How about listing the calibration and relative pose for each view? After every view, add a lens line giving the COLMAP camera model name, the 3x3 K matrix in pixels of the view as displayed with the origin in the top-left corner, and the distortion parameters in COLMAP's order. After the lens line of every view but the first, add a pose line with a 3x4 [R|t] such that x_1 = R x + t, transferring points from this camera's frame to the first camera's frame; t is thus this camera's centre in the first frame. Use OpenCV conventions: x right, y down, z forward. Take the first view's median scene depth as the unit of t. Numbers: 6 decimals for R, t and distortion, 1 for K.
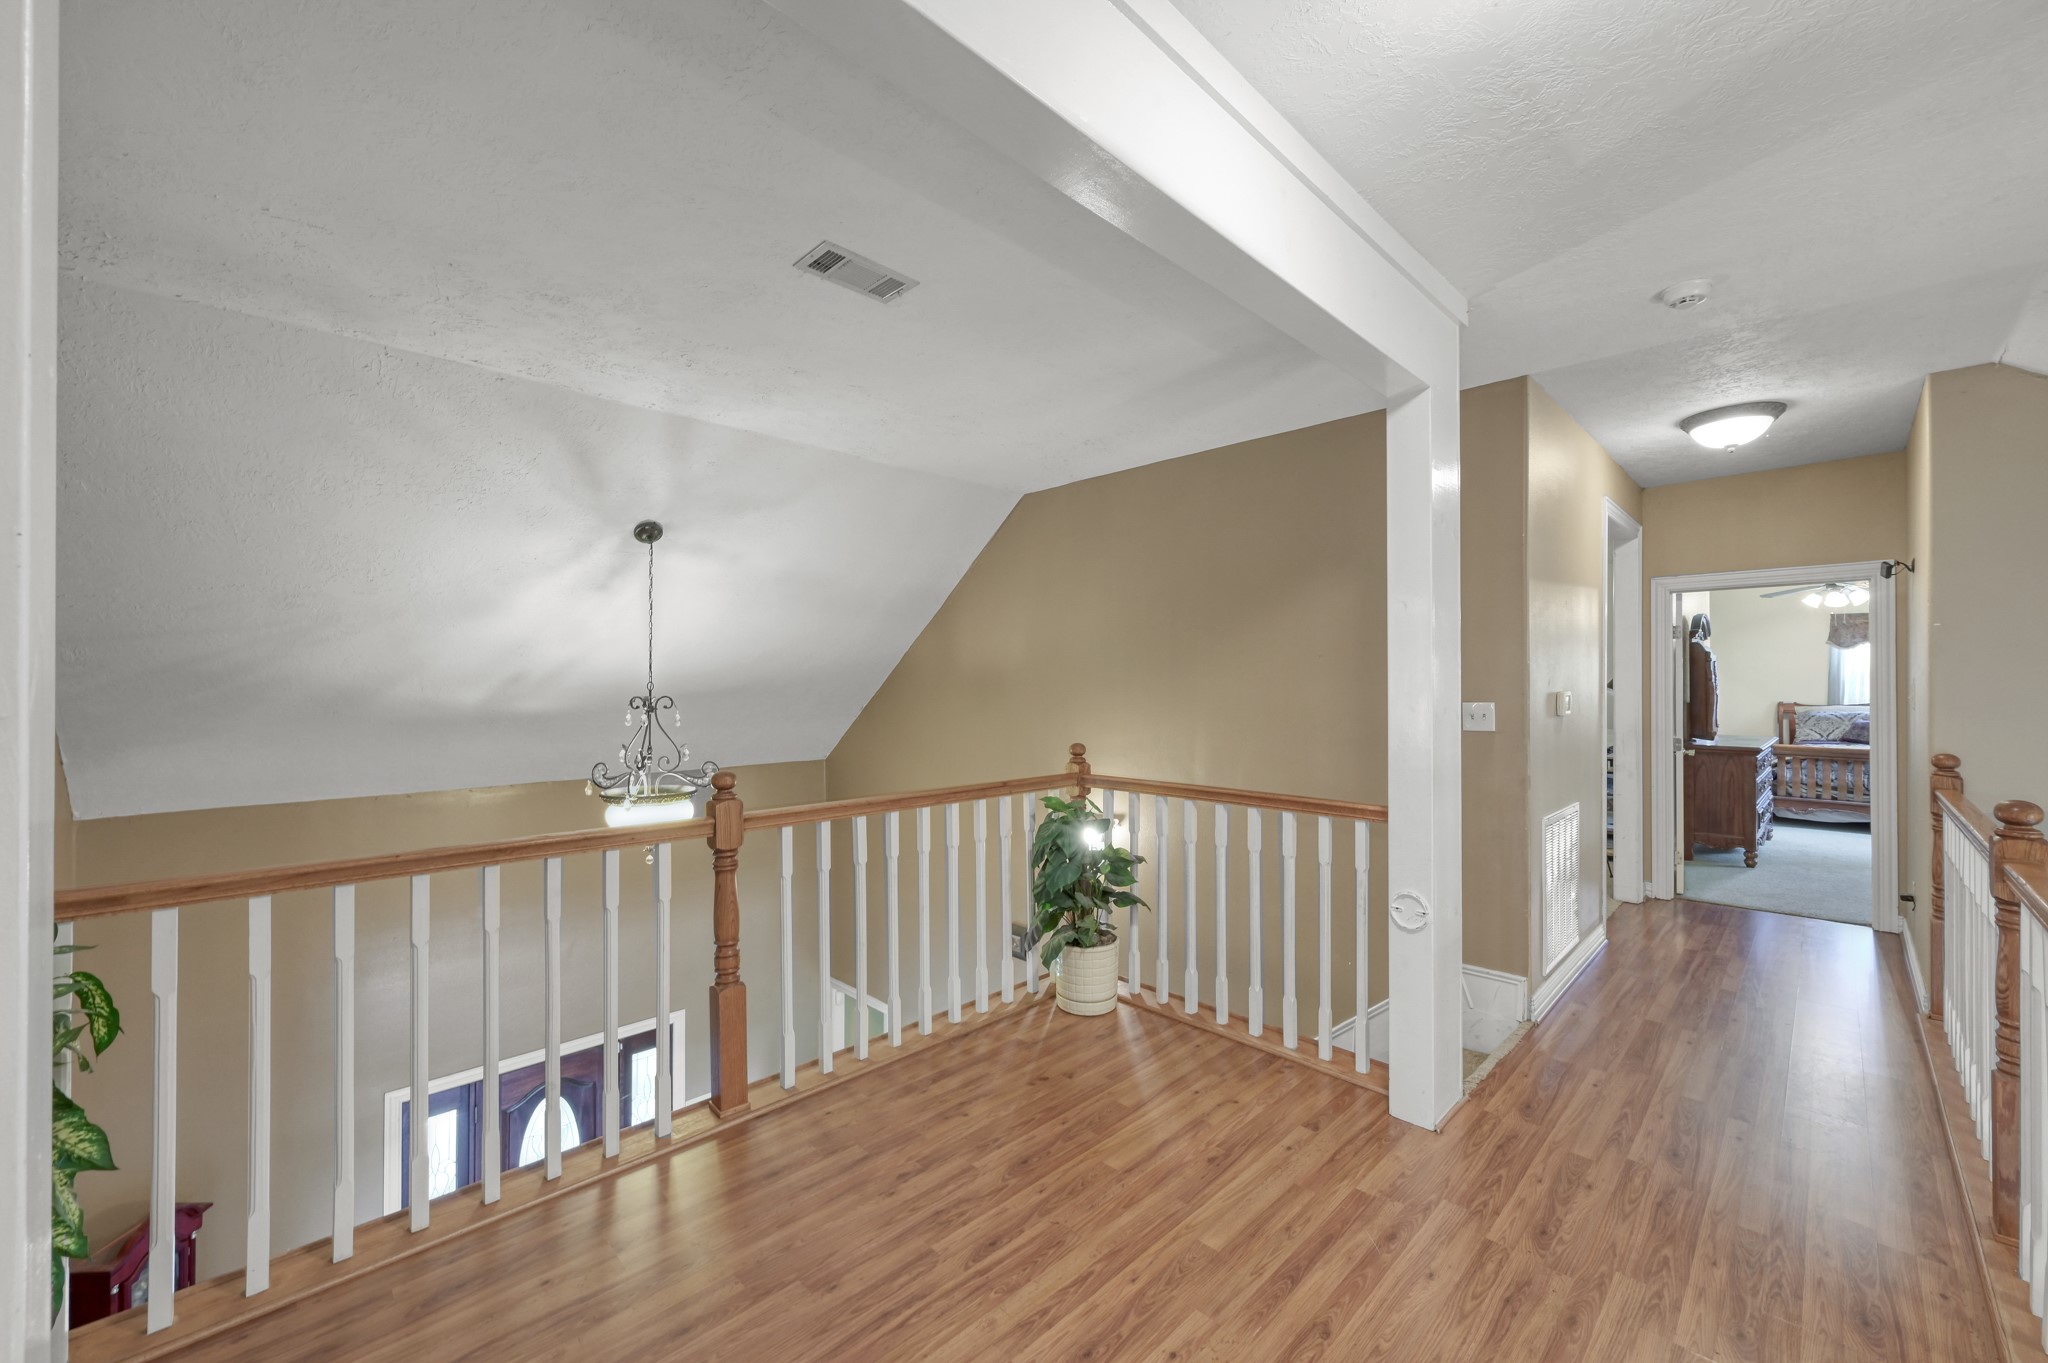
lens RADIAL K [[796.8, 0, 1026.0], [0, 796.8, 687.4], [0, 0, 1]] dist [-0.000659, -0.000064]
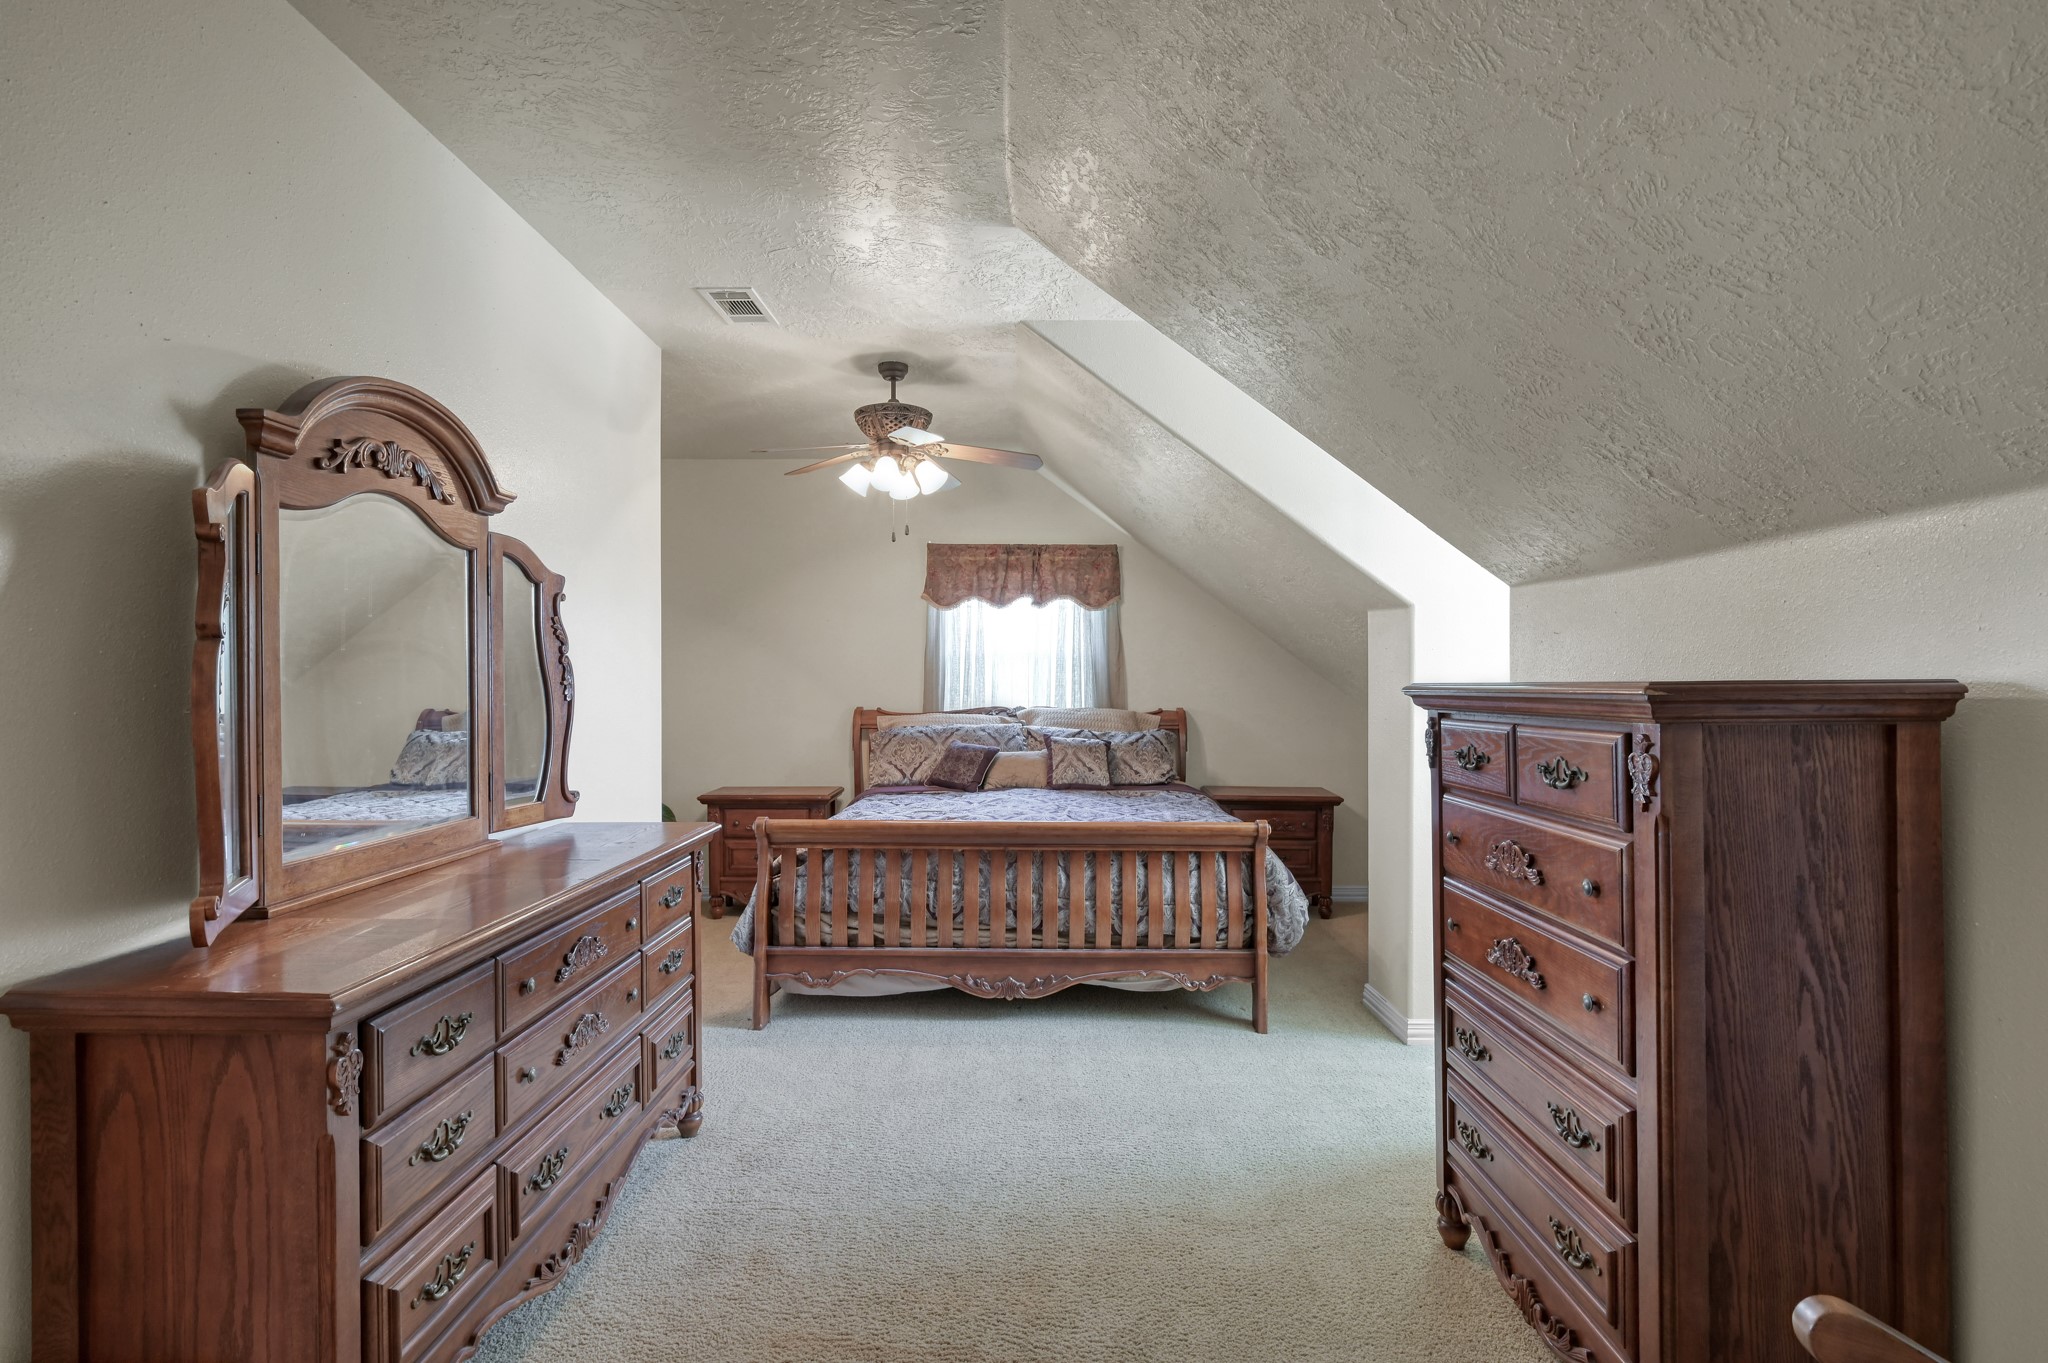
lens RADIAL K [[1000.7, 0, 1022.9], [0, 1000.7, 681.1], [0, 0, 1]] dist [0.000160, 0.000020]
pose [[0.707119, 0.001053, 0.707094, 0.672050], [-0.003430, 0.999992, 0.001941, -0.000726], [-0.707086, -0.003798, 0.707117, 0.552373]]
